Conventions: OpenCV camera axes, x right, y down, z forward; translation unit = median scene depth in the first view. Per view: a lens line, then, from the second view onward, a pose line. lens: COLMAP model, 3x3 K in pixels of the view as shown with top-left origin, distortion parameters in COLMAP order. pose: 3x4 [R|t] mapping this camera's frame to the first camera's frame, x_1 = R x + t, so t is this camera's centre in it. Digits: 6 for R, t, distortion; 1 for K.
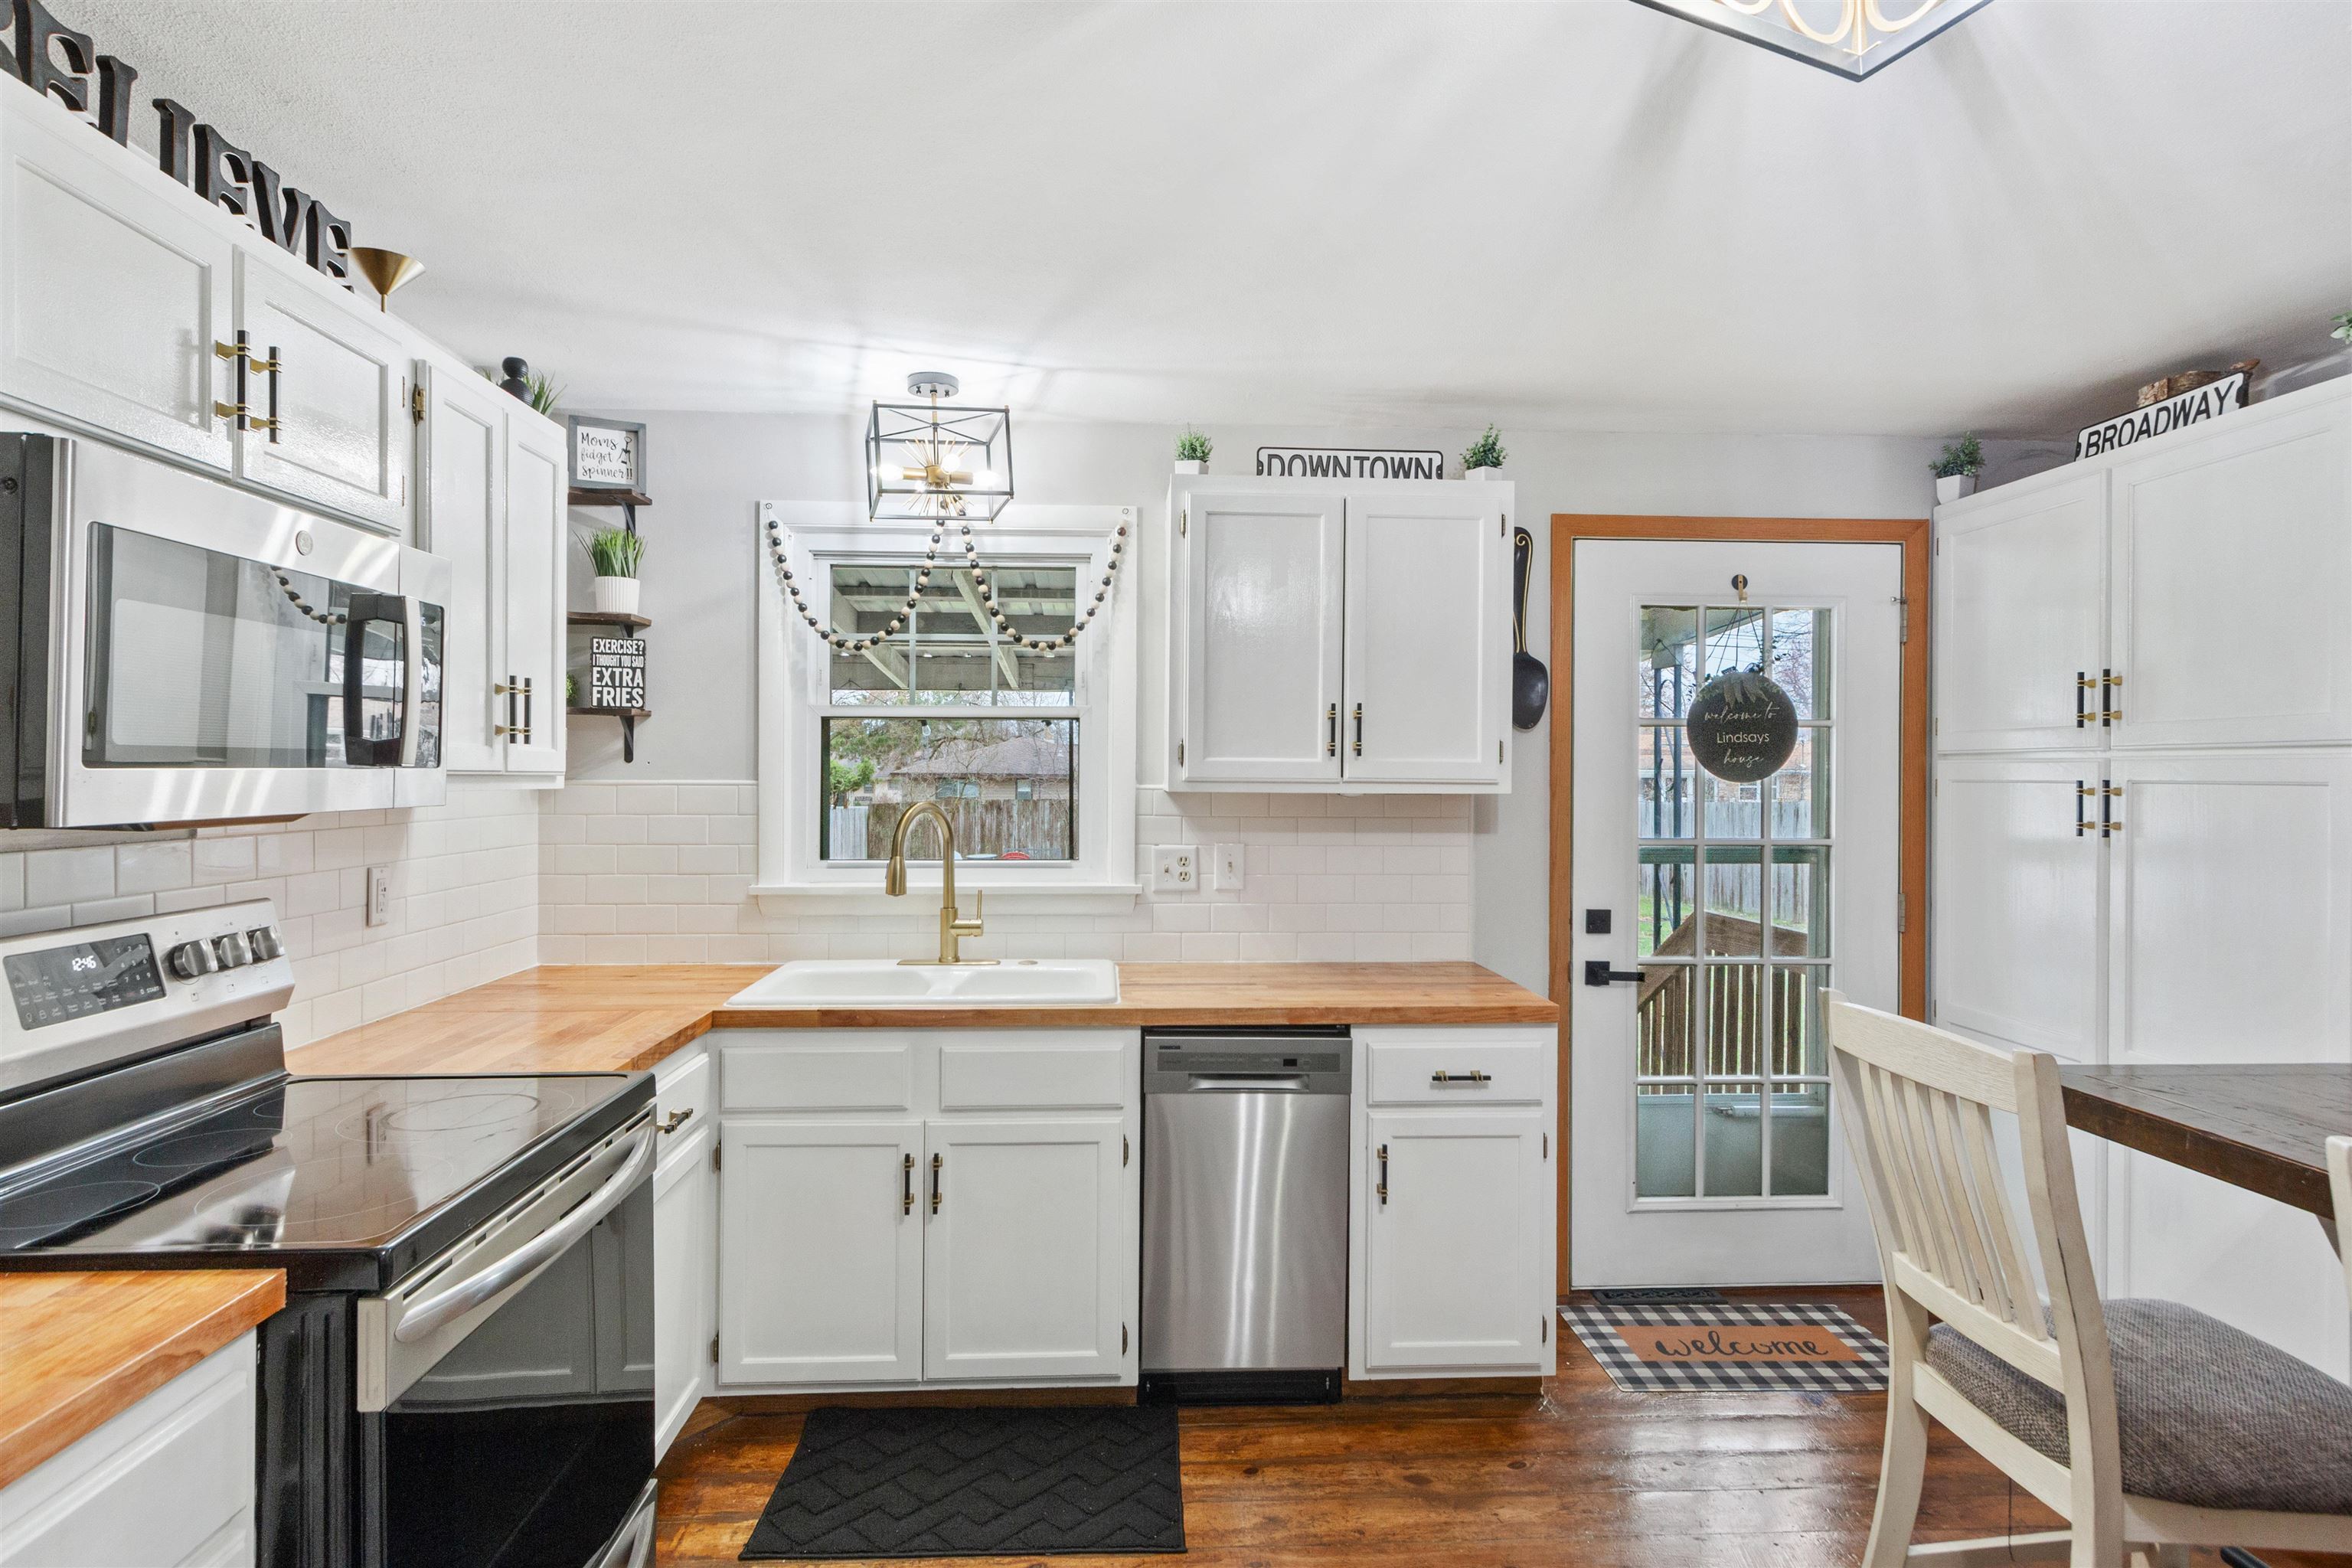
lens RADIAL K [[1248.4, 0, 1177.0], [0, 1248.4, 777.2], [0, 0, 1]] dist [0.007191, 0.000463]
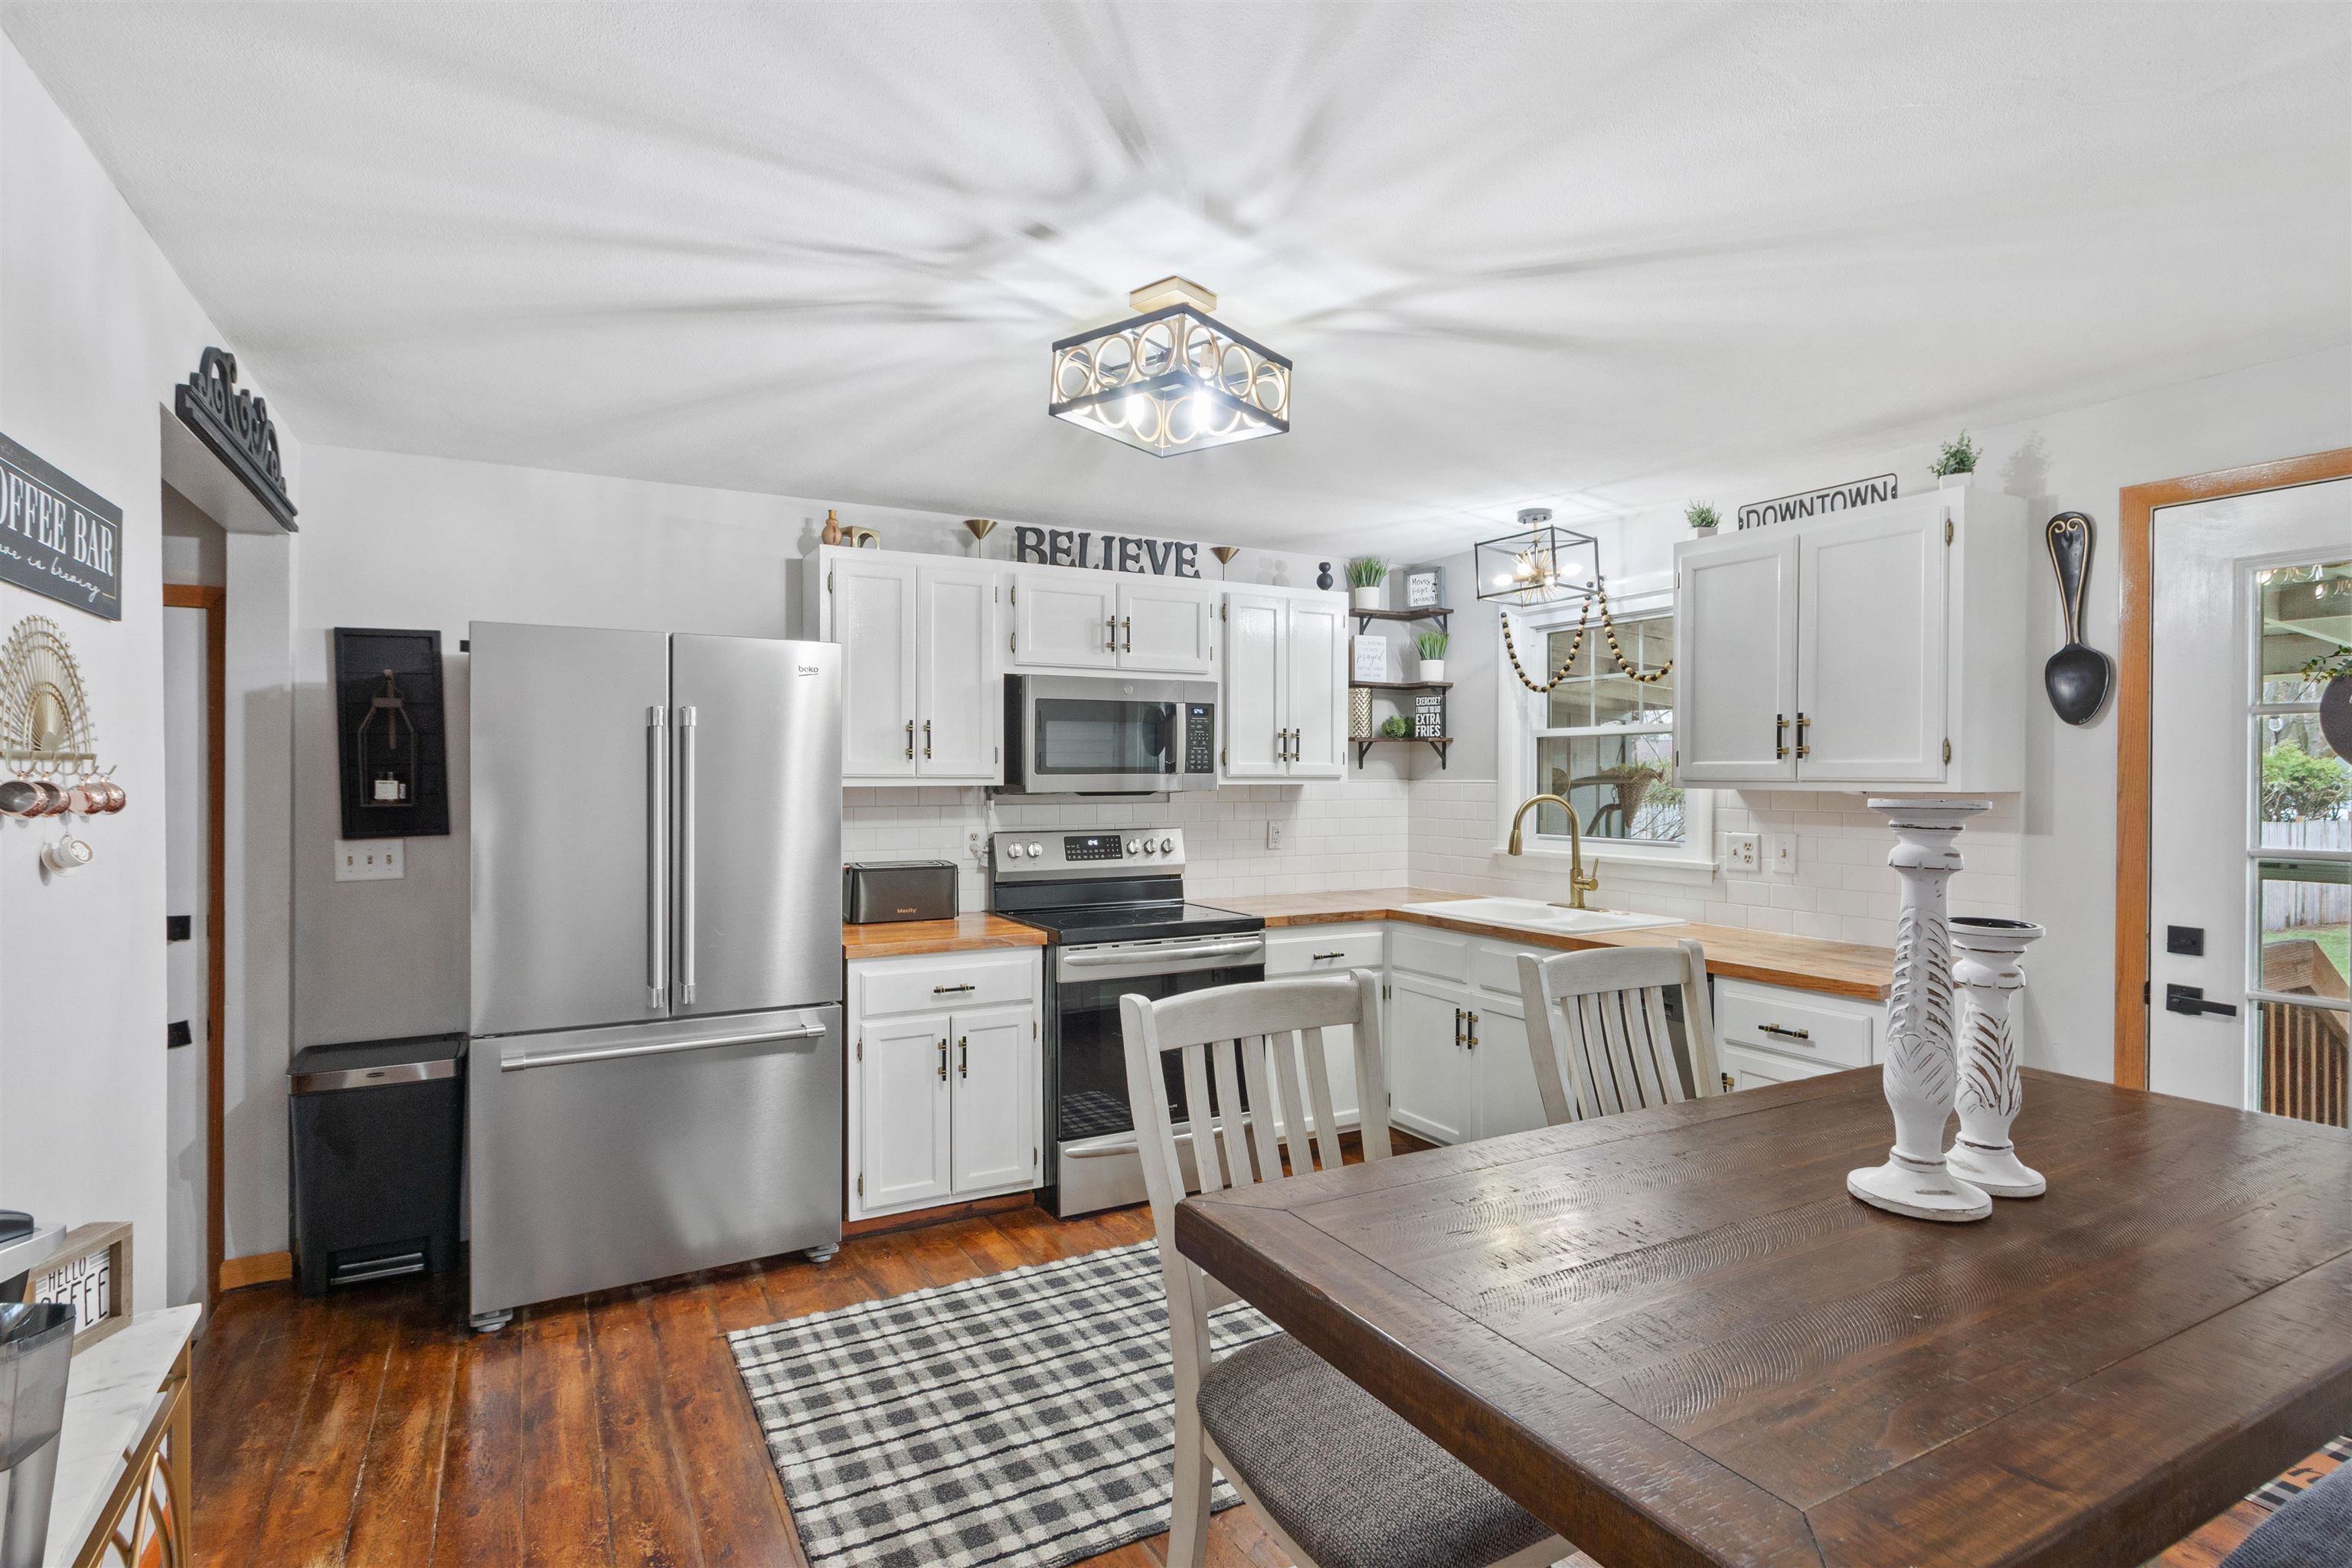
lens RADIAL K [[1173.8, 0, 1165.1], [0, 1173.8, 785.7], [0, 0, 1]] dist [-0.001636, -0.001010]
pose [[0.424009, 0.003527, -0.905651, 0.949697], [-0.000243, 0.999993, 0.003781, 0.004744], [0.905658, -0.001384, 0.424007, 0.004354]]
